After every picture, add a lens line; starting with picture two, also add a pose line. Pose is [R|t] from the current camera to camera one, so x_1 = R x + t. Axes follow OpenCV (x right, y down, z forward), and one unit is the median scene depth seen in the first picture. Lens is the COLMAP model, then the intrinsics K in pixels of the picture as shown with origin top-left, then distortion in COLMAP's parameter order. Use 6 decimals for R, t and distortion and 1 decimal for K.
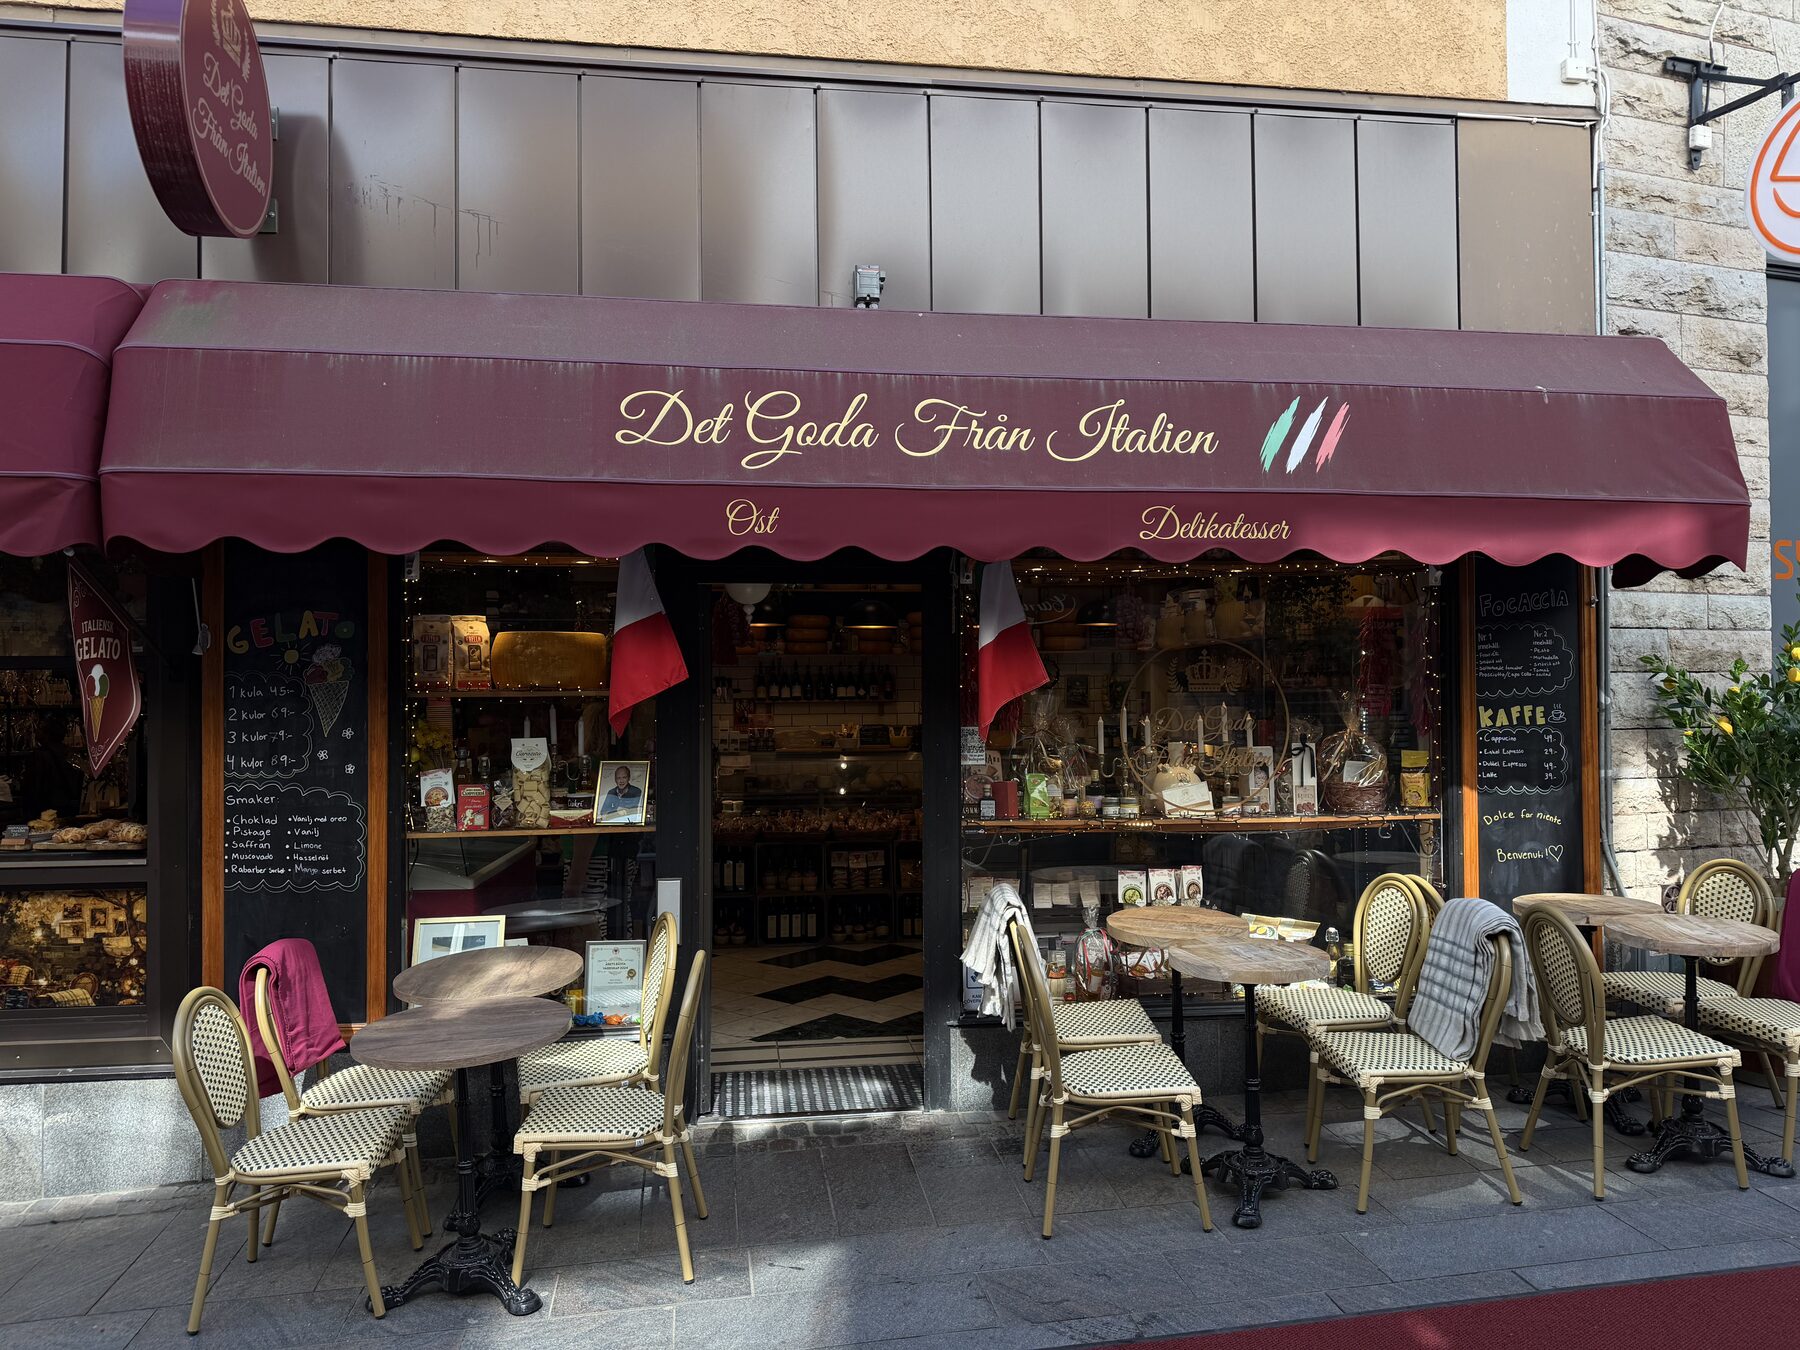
lens RADIAL K [[1238.0, 0, 900.0], [0, 1238.0, 675.0], [0, 0, 1]] dist [0.105358, -0.134830]
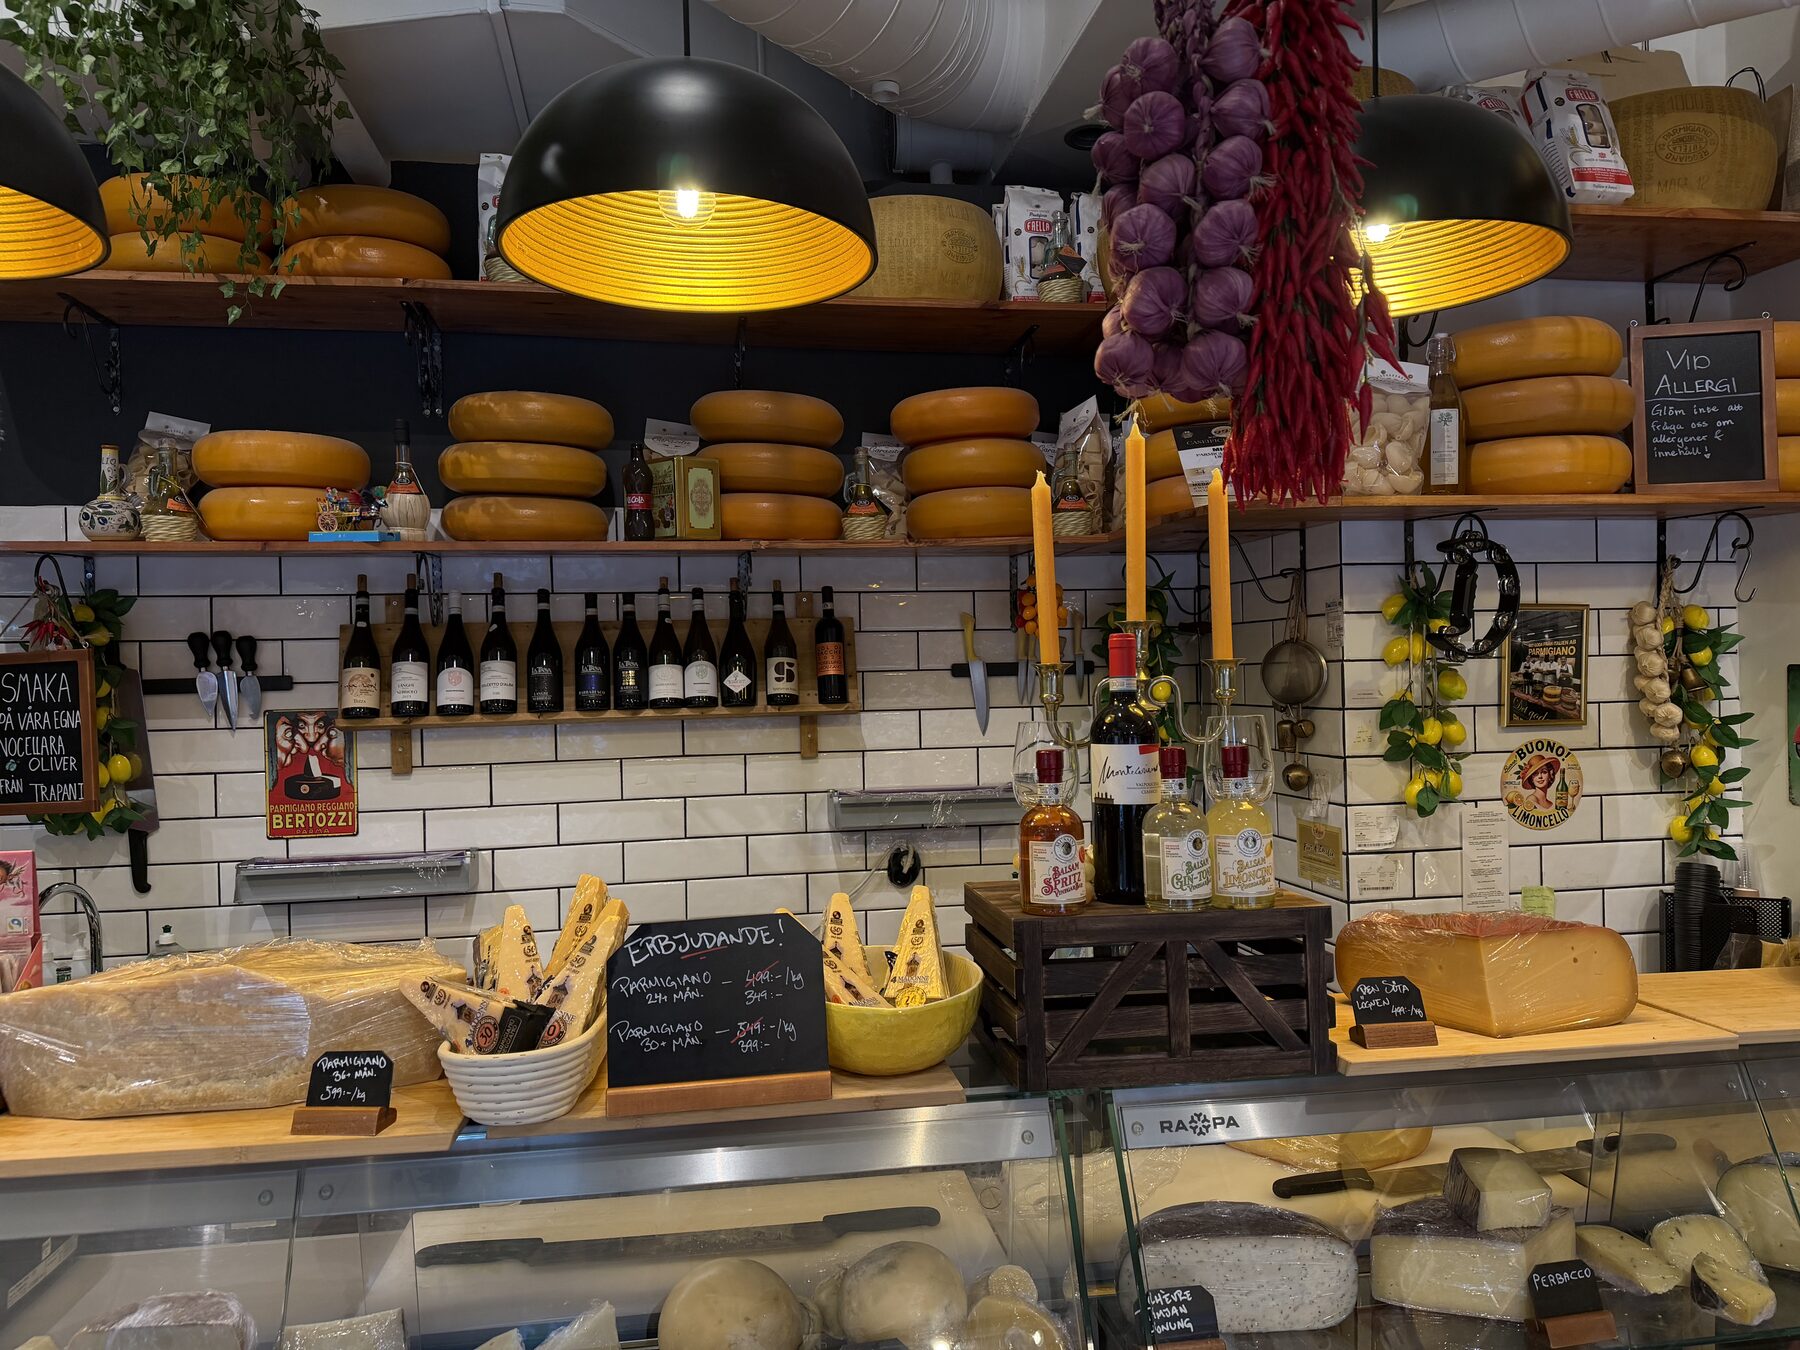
lens RADIAL K [[1238.0, 0, 900.0], [0, 1238.0, 675.0], [0, 0, 1]] dist [0.105358, -0.134830]
pose [[0.999107, -0.014070, 0.039850, -0.004954], [0.013698, 0.999860, 0.009570, 0.010061], [-0.039979, -0.009016, 0.999160, 0.715883]]
